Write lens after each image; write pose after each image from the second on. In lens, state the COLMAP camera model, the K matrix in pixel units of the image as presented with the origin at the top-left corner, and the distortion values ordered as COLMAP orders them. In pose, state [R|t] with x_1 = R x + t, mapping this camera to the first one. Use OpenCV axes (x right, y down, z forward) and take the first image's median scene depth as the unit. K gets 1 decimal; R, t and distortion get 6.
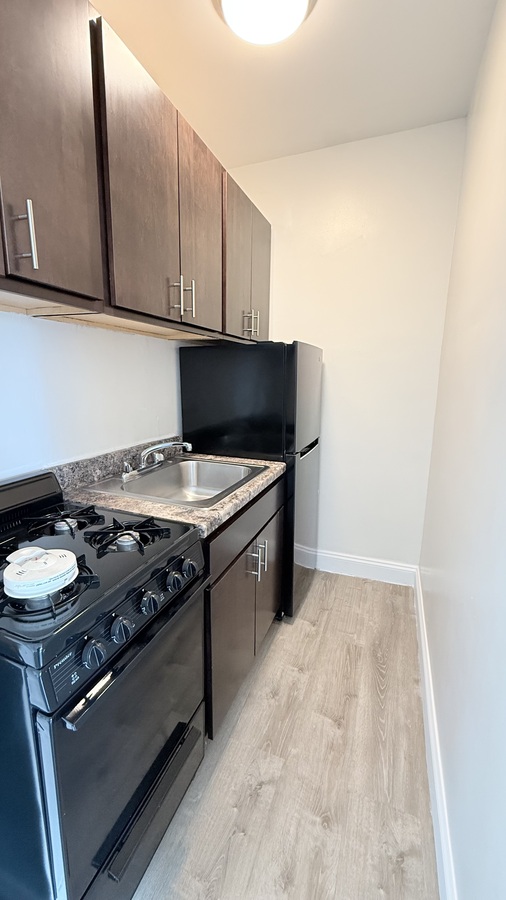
lens RADIAL K [[358.9, 0, 253.9], [0, 358.9, 444.5], [0, 0, 1]] dist [-0.013551, 0.003742]
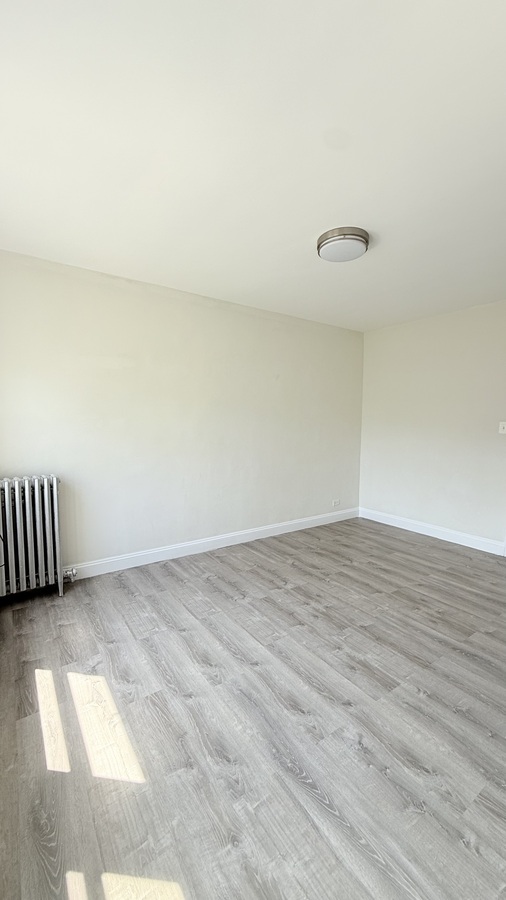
lens RADIAL K [[358.9, 0, 252.5], [0, 358.9, 441.6], [0, 0, 1]] dist [-0.013551, 0.003742]
pose [[0.557801, -0.063273, 0.827559, -0.480028], [0.164547, 0.985729, -0.035543, -0.103009], [-0.813500, 0.155998, 0.560252, 0.100575]]
